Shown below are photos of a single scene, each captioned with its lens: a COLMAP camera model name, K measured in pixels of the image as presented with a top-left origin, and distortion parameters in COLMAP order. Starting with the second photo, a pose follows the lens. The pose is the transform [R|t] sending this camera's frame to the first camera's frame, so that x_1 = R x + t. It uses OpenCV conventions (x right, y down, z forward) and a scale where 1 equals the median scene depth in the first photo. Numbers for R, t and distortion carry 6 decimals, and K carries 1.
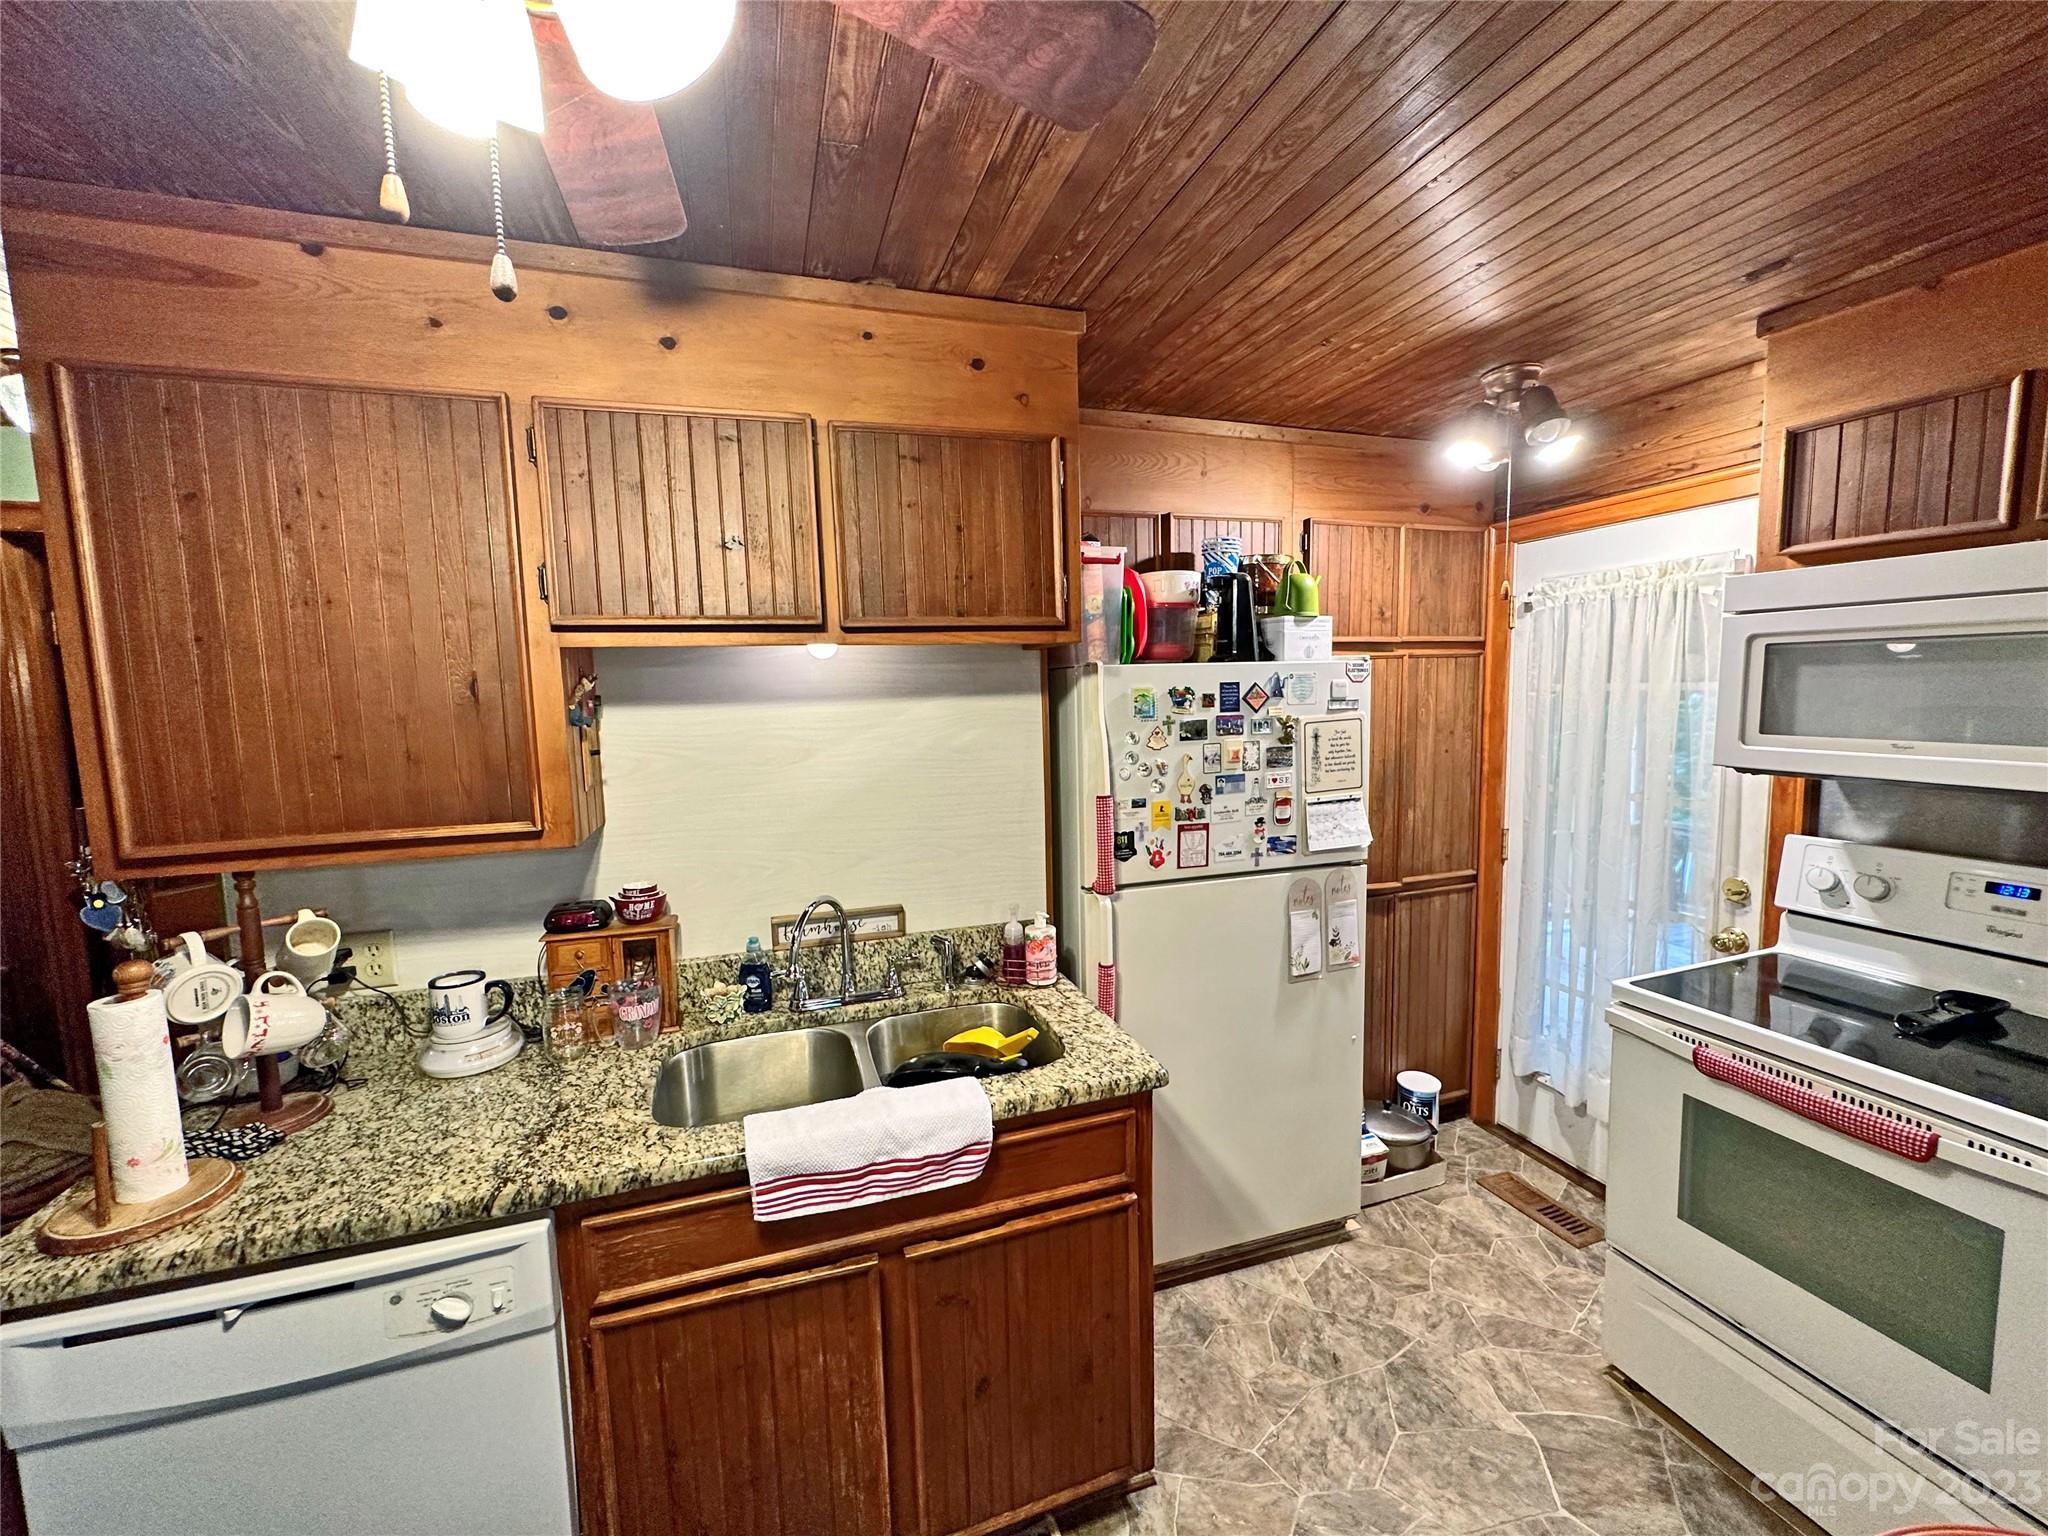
lens RADIAL K [[821.5, 0, 1020.9], [0, 821.5, 769.7], [0, 0, 1]] dist [-0.000879, 0.000652]
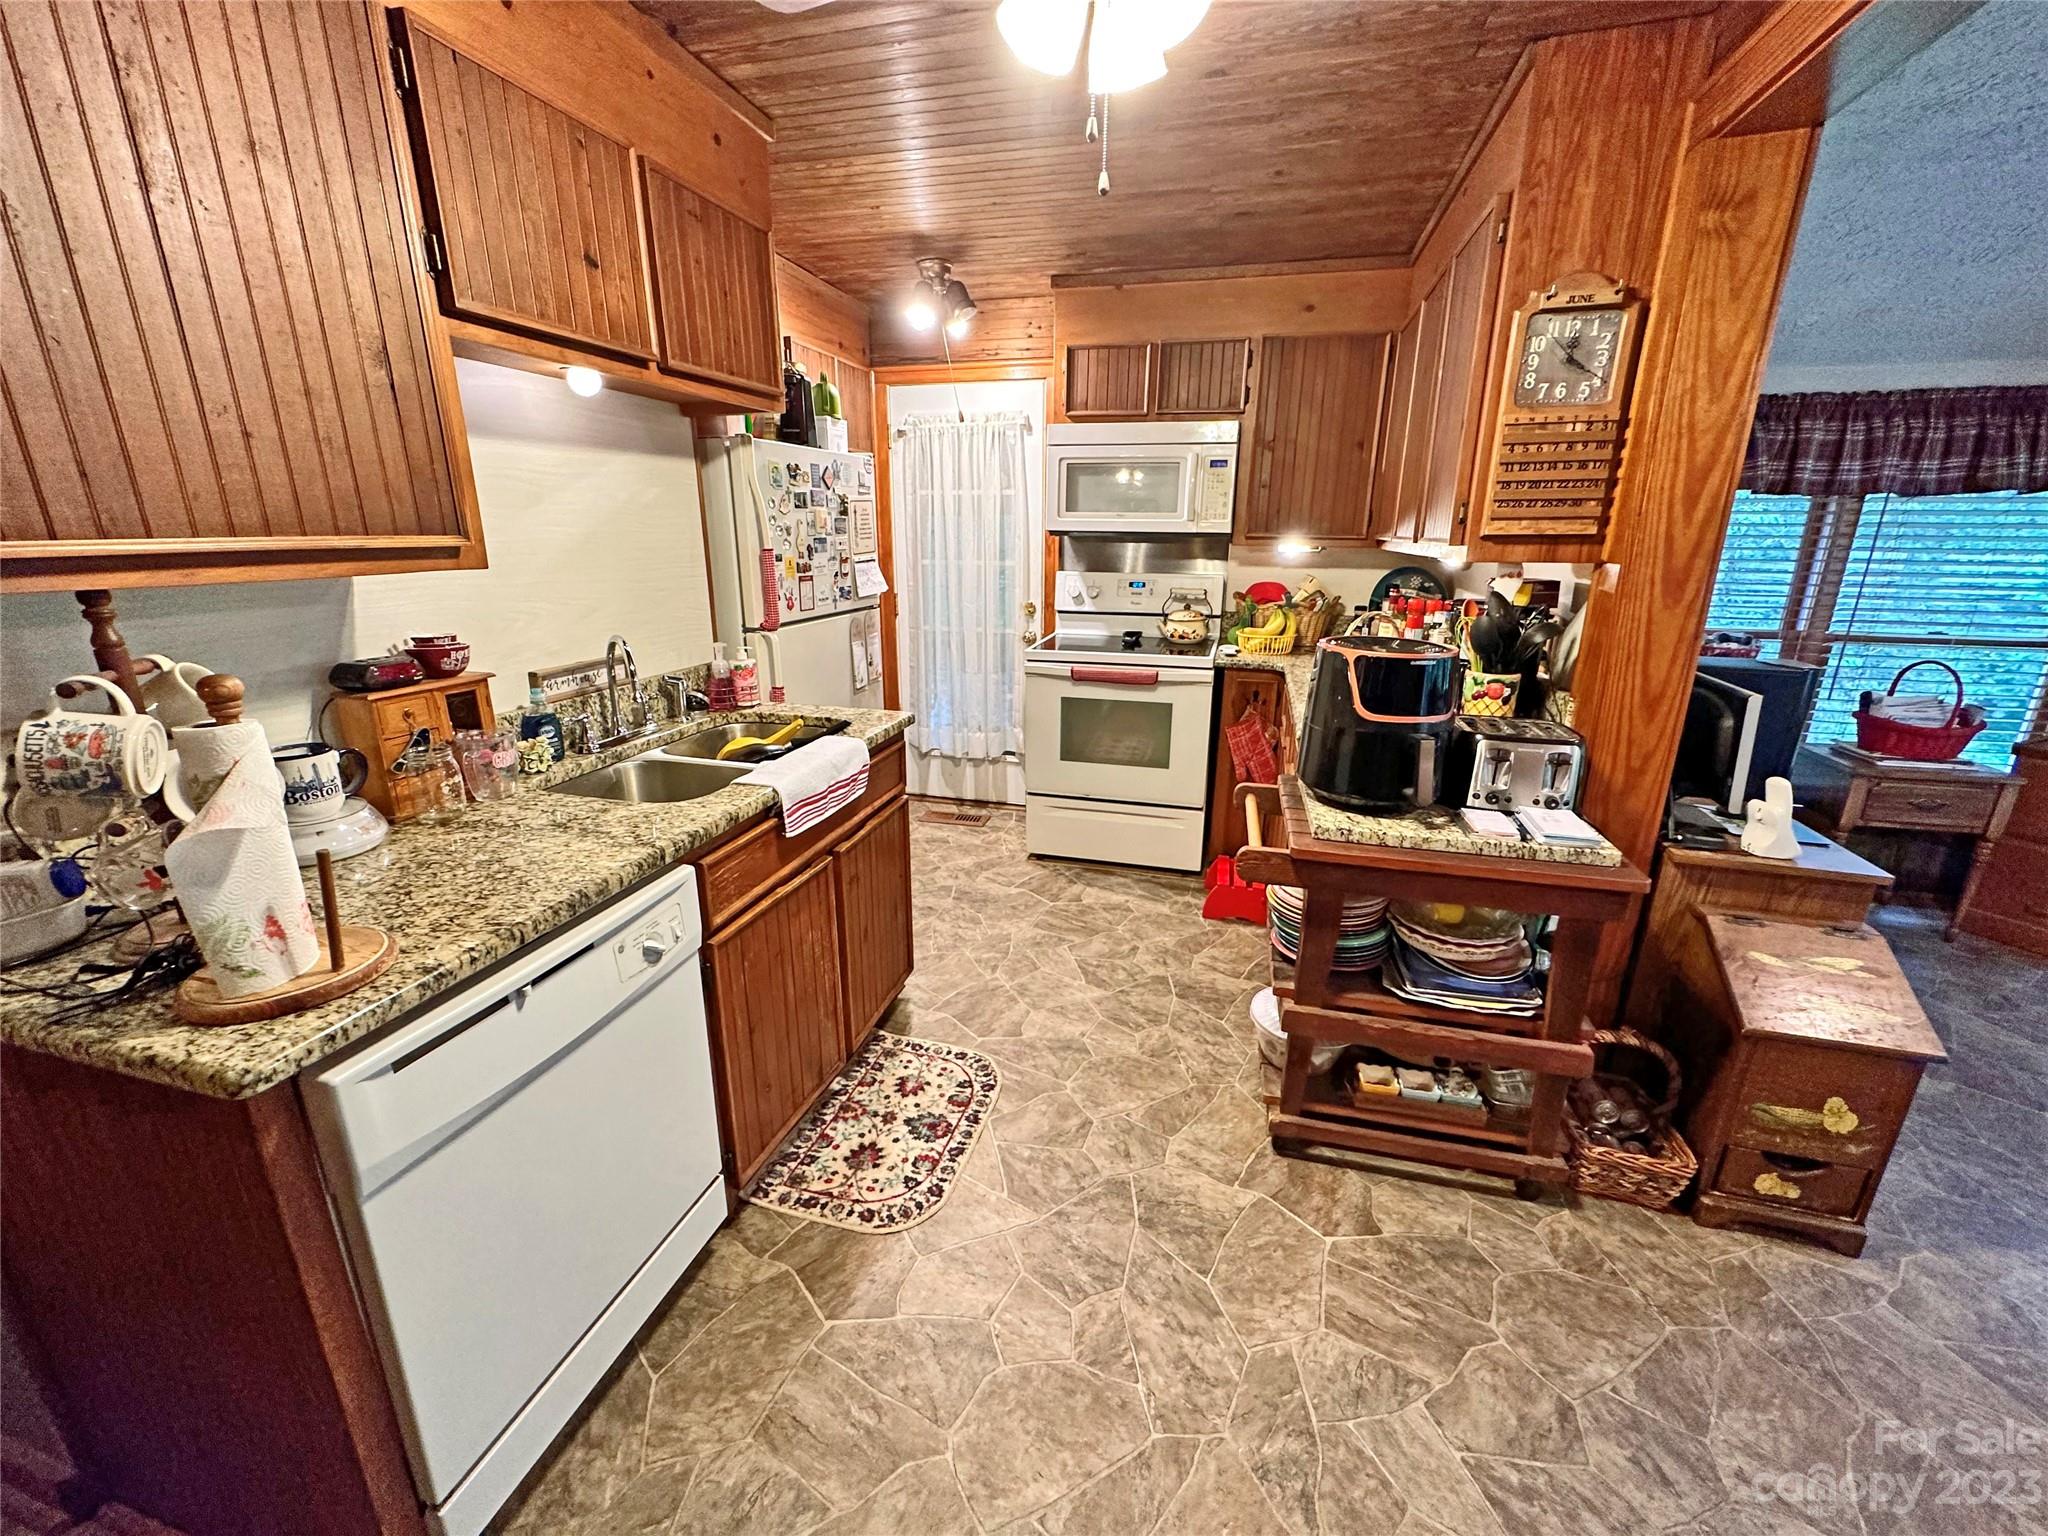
lens RADIAL K [[821.5, 0, 1029.1], [0, 821.5, 770.3], [0, 0, 1]] dist [-0.000879, 0.000652]
pose [[0.549295, -0.212689, 0.808108, -0.801972], [0.063965, 0.974931, 0.213117, 0.125627], [-0.833177, -0.065374, 0.549129, -0.037968]]
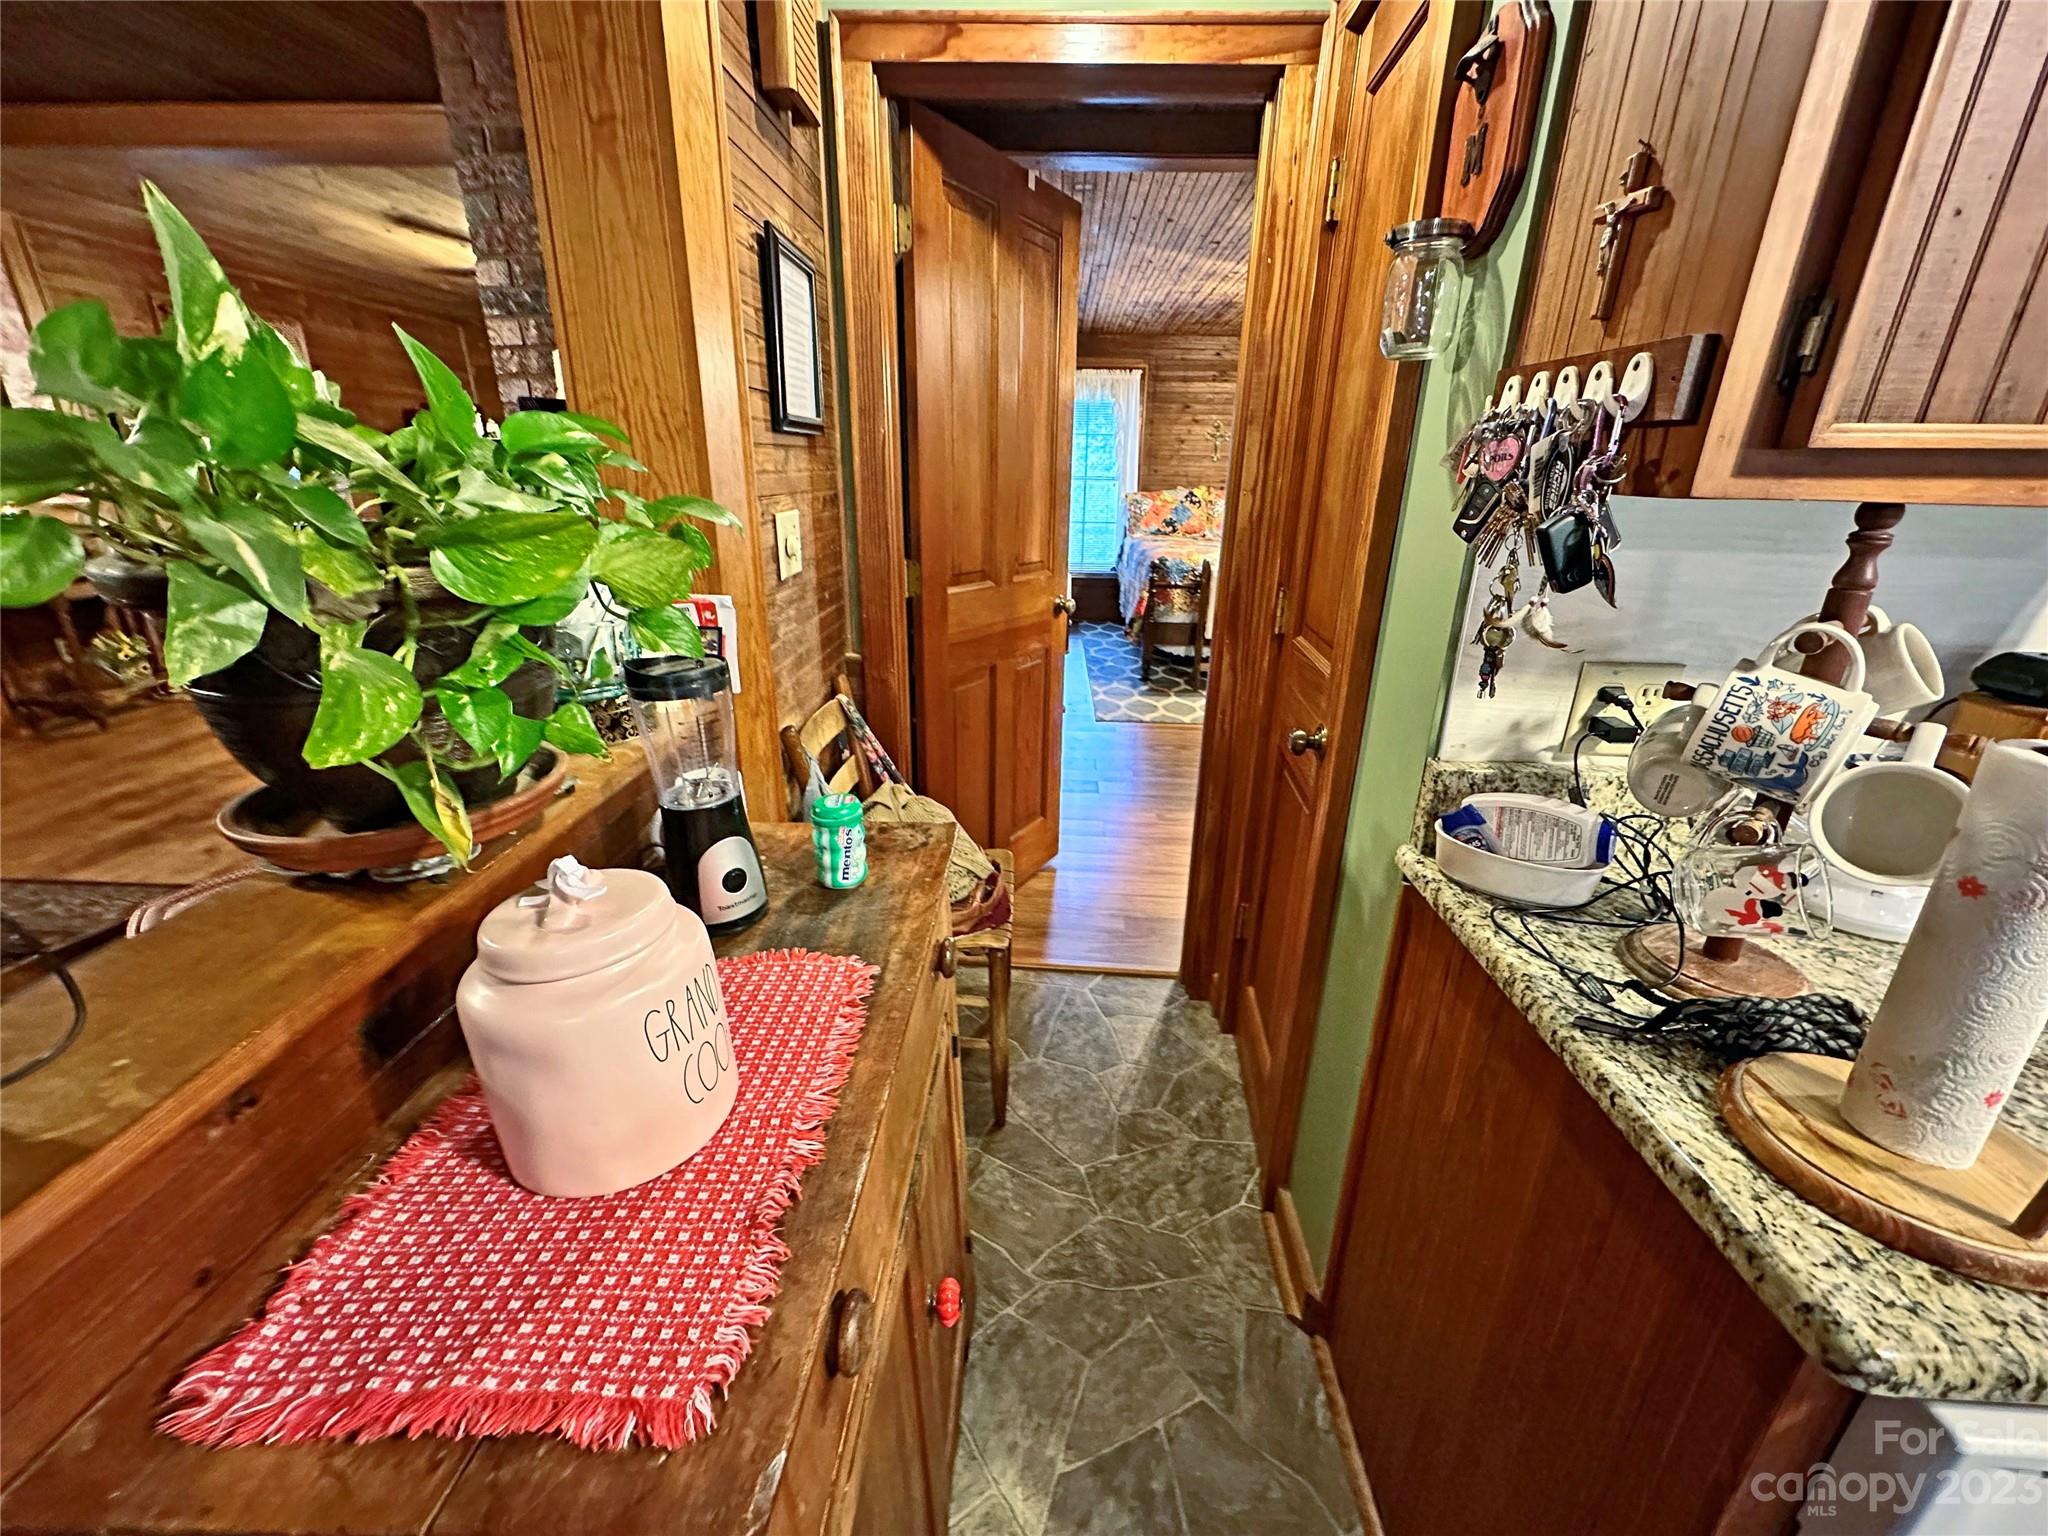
lens RADIAL K [[821.5, 0, 1017.4], [0, 821.5, 766.7], [0, 0, 1]] dist [-0.000879, 0.000652]
pose [[0.935381, 0.156362, -0.317196, -0.901117], [-0.071638, 0.962125, 0.263028, 0.129990], [0.346310, -0.223308, 0.911155, 0.253593]]
